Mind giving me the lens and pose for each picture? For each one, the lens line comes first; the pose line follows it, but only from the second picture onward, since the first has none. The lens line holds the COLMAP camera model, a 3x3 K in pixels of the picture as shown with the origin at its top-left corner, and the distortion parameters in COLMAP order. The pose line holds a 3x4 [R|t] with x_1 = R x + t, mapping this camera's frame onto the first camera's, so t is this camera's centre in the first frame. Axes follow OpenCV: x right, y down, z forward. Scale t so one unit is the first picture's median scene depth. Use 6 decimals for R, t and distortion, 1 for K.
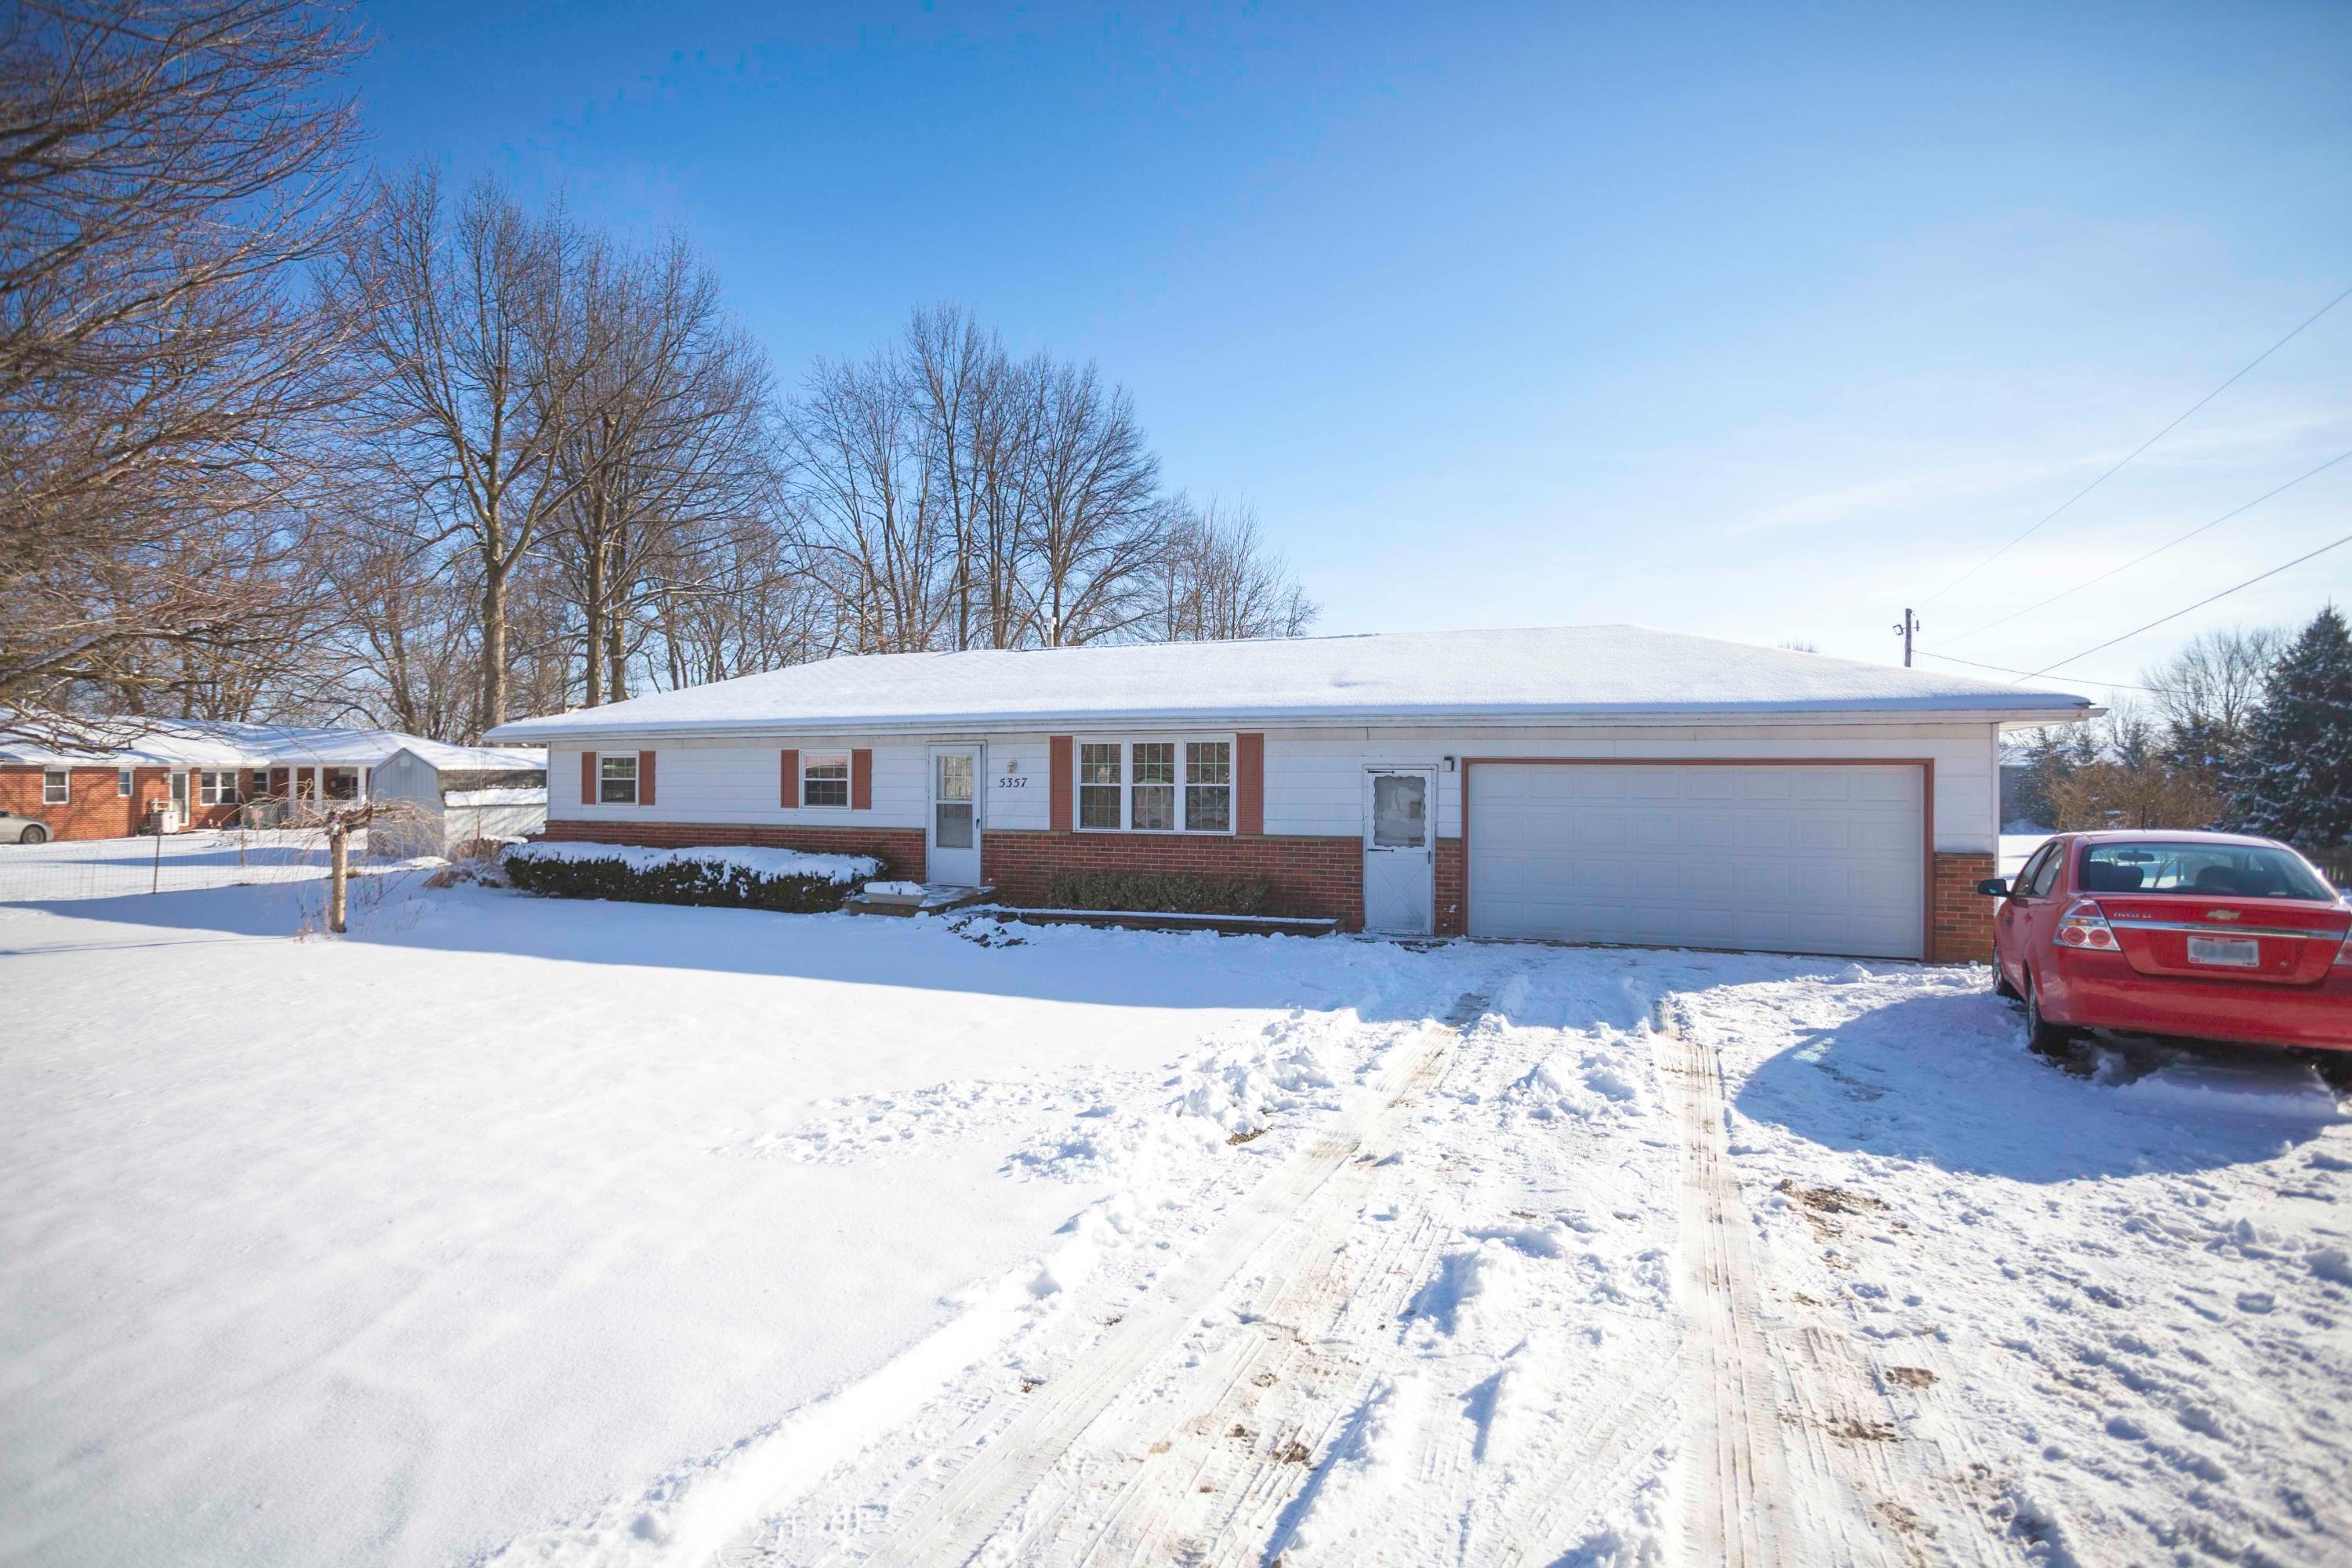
lens RADIAL K [[1195.2, 0, 1161.8], [0, 1195.2, 767.8], [0, 0, 1]] dist [-0.075066, 0.034959]
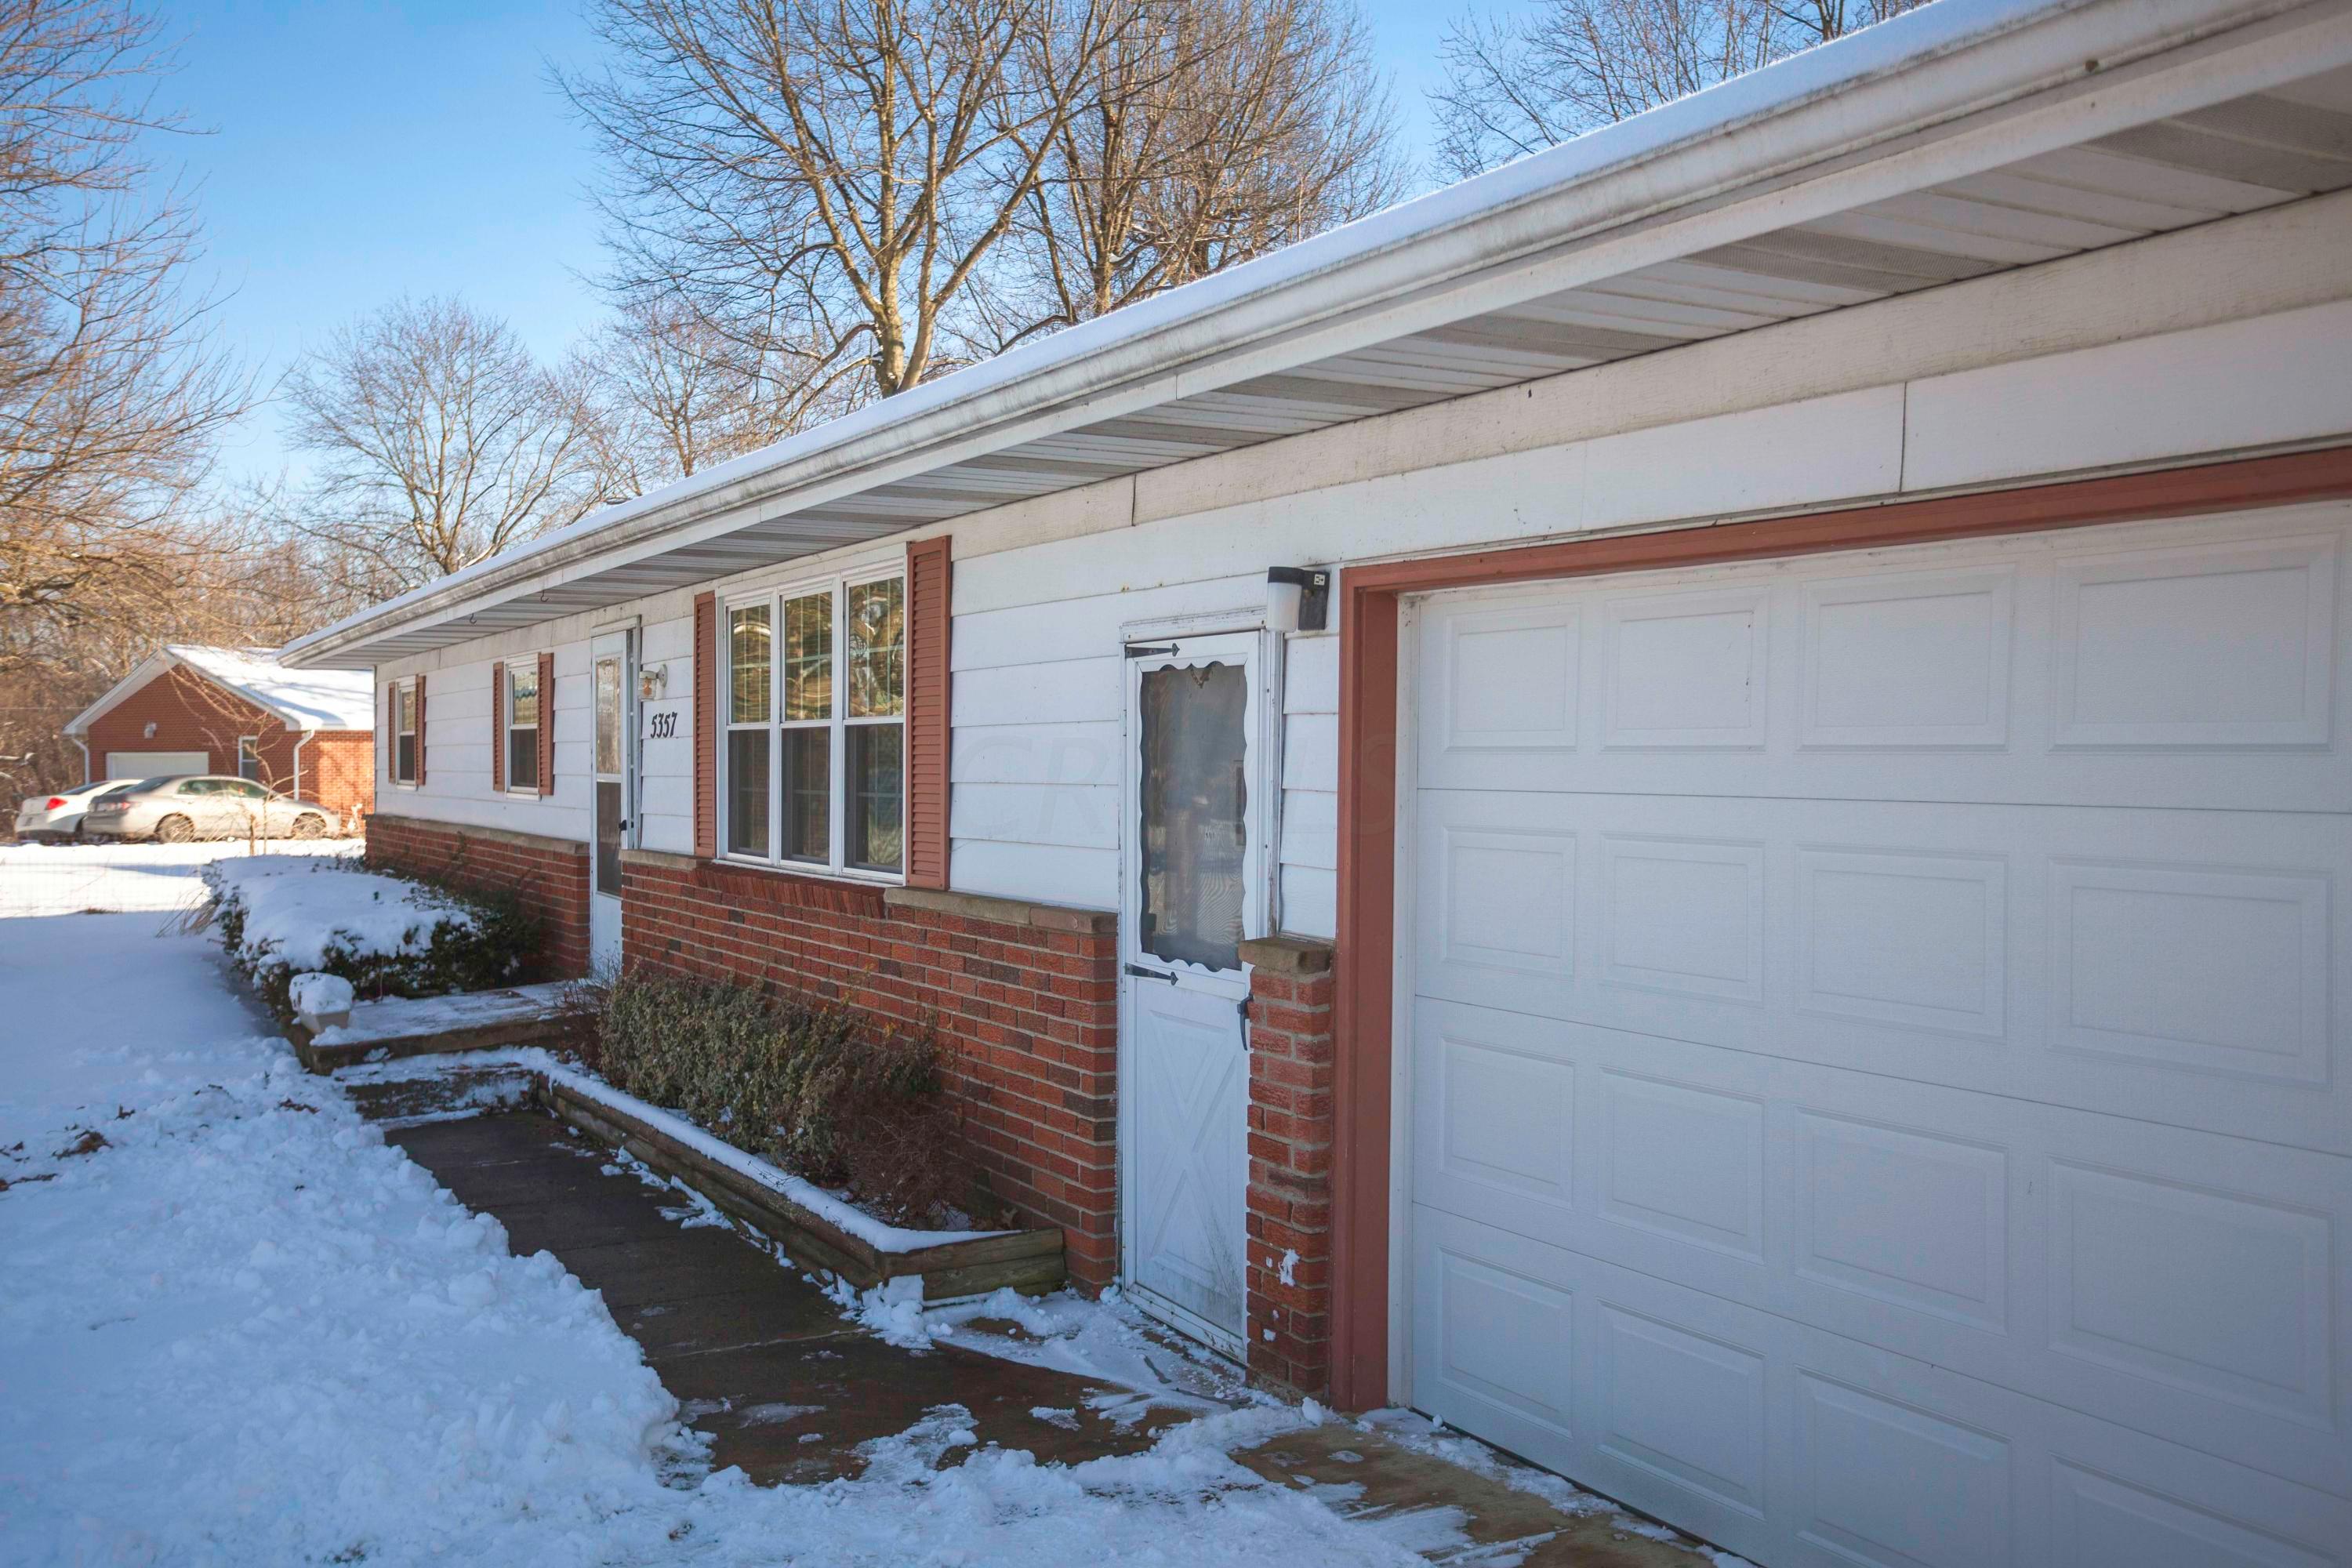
lens RADIAL K [[2021.9, 0, 1174.5], [0, 2021.9, 775.7], [0, 0, 1]] dist [-0.055723, 0.151863]
pose [[0.800052, 0.000721, -0.599930, 0.395324], [0.013848, 0.999711, 0.019669, 0.018811], [0.599770, -0.024044, 0.799811, 0.611185]]
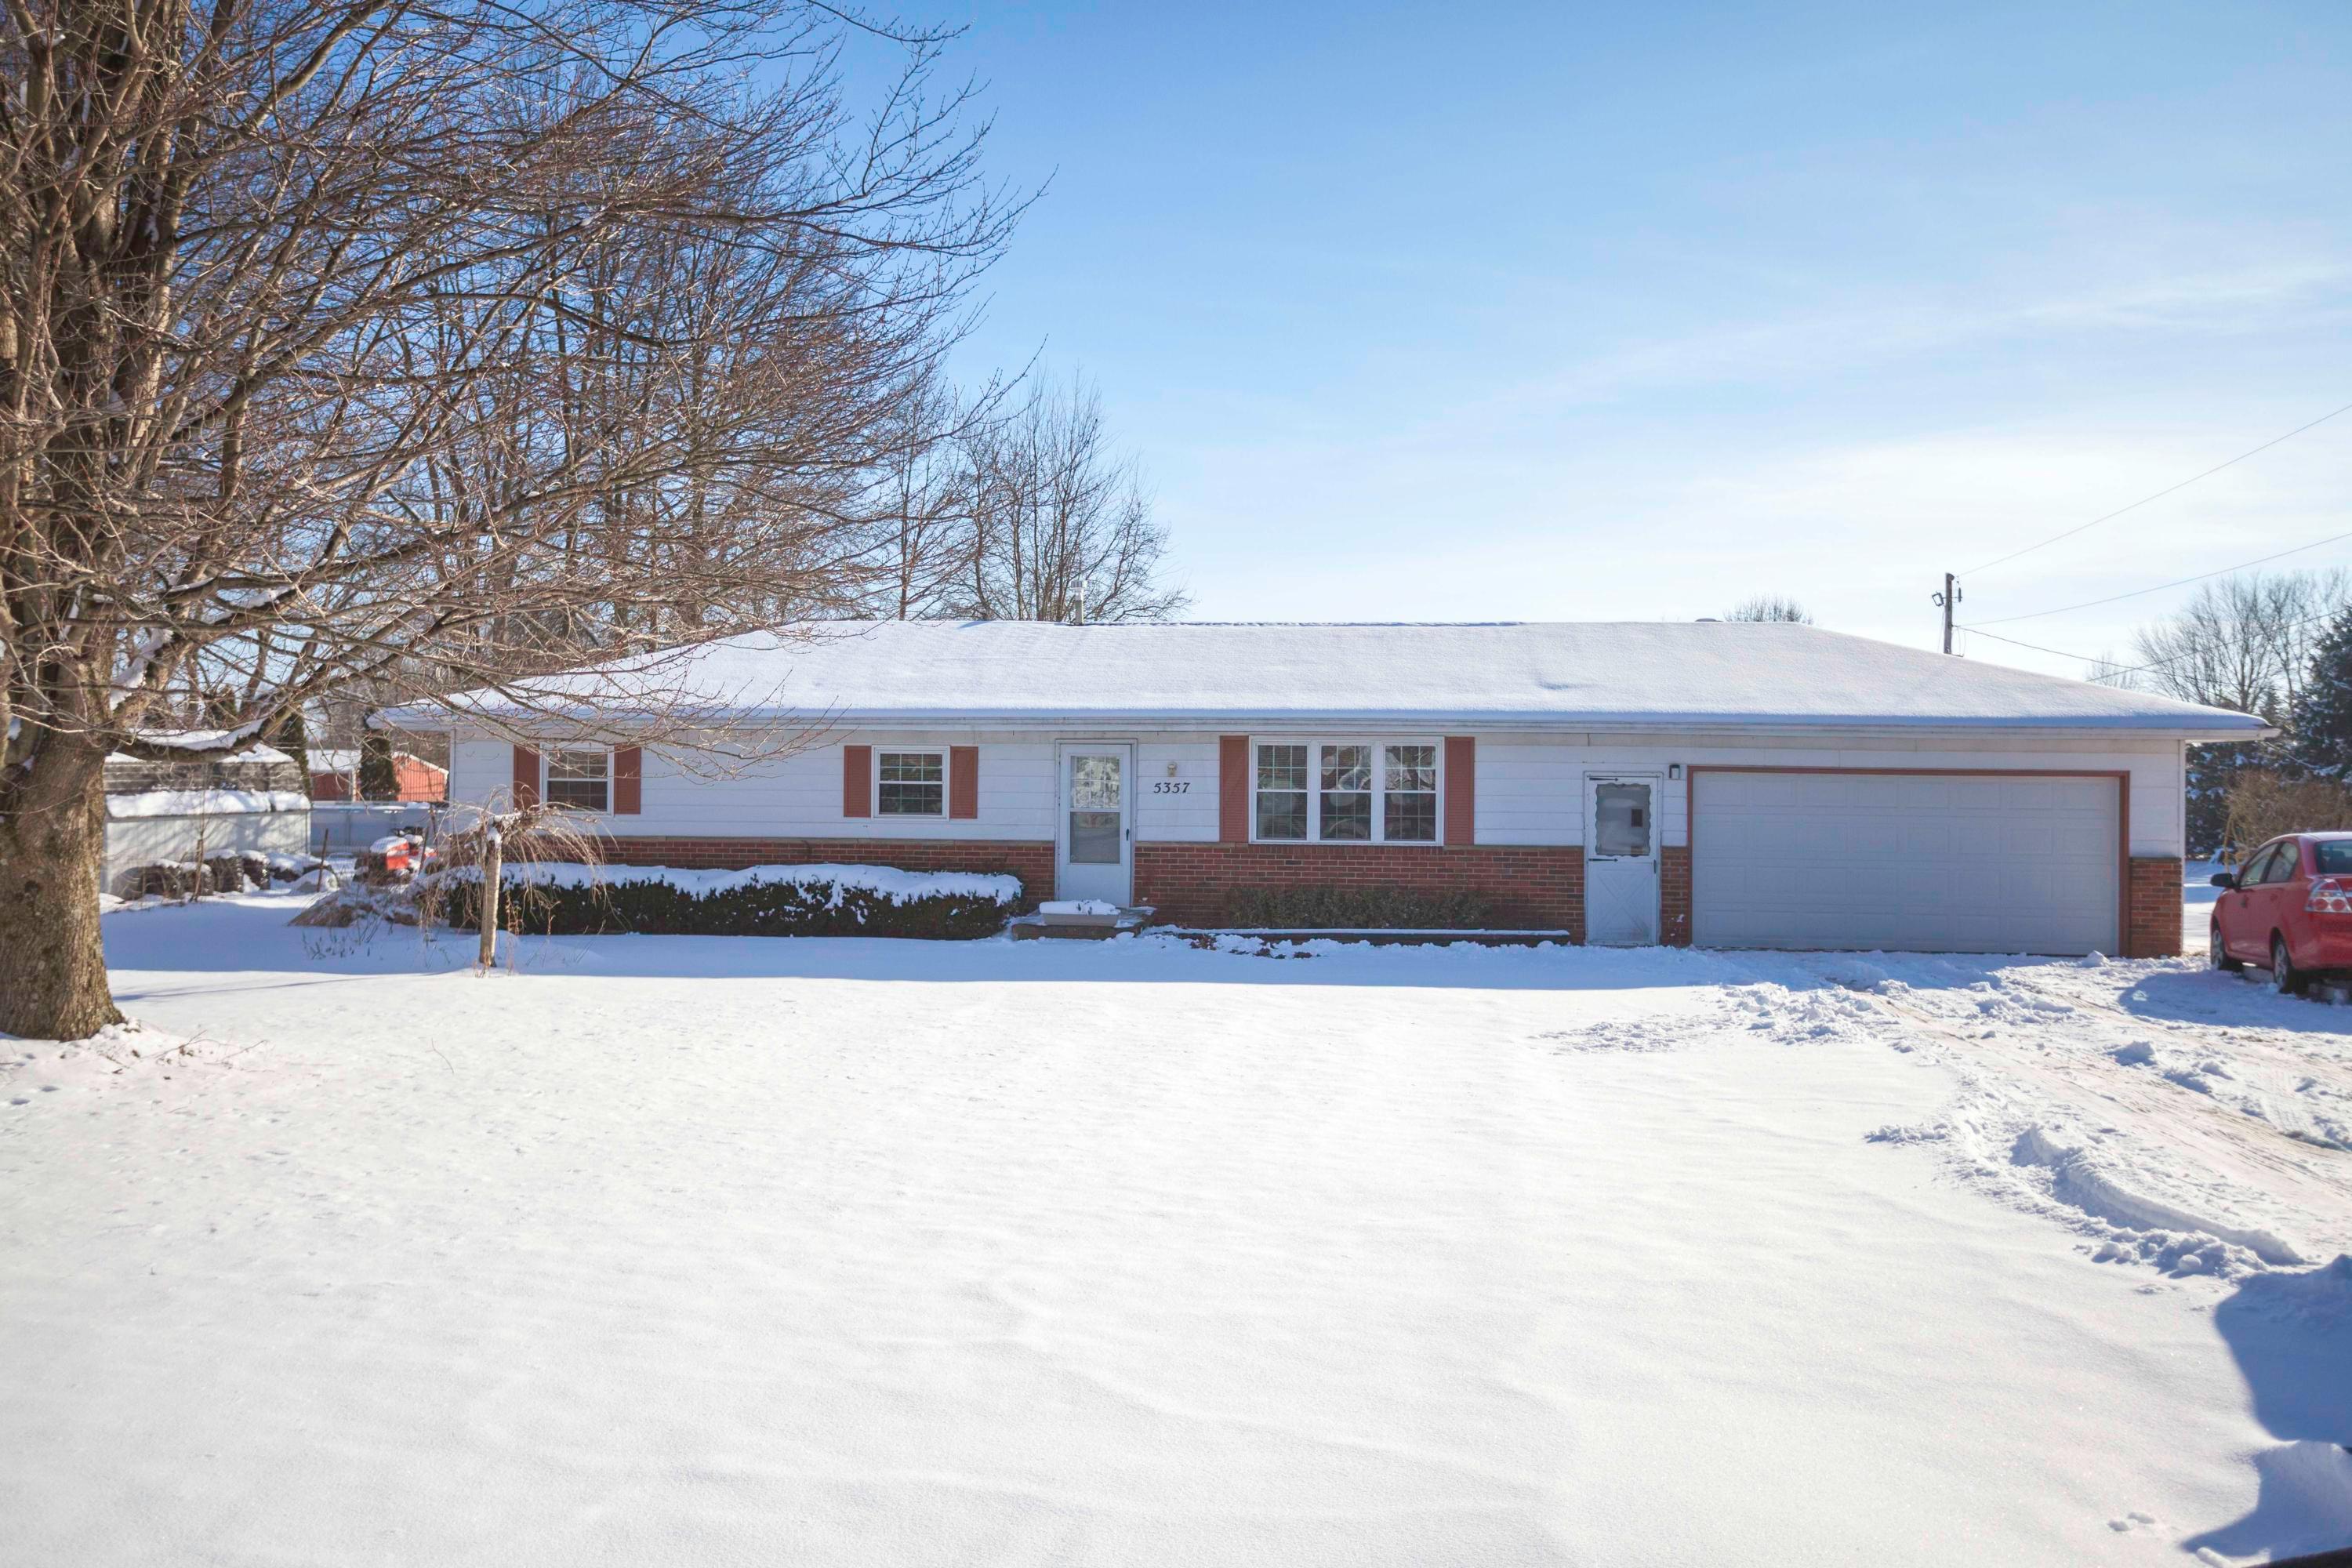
lens RADIAL K [[2021.9, 0, 1174.5], [0, 2021.9, 775.7], [0, 0, 1]] dist [-0.055723, 0.151863]
pose [[0.963555, 0.005185, 0.267459, -0.536438], [-0.008160, 0.999917, 0.010014, -0.011693], [-0.267385, -0.011831, 0.963517, -0.441511]]
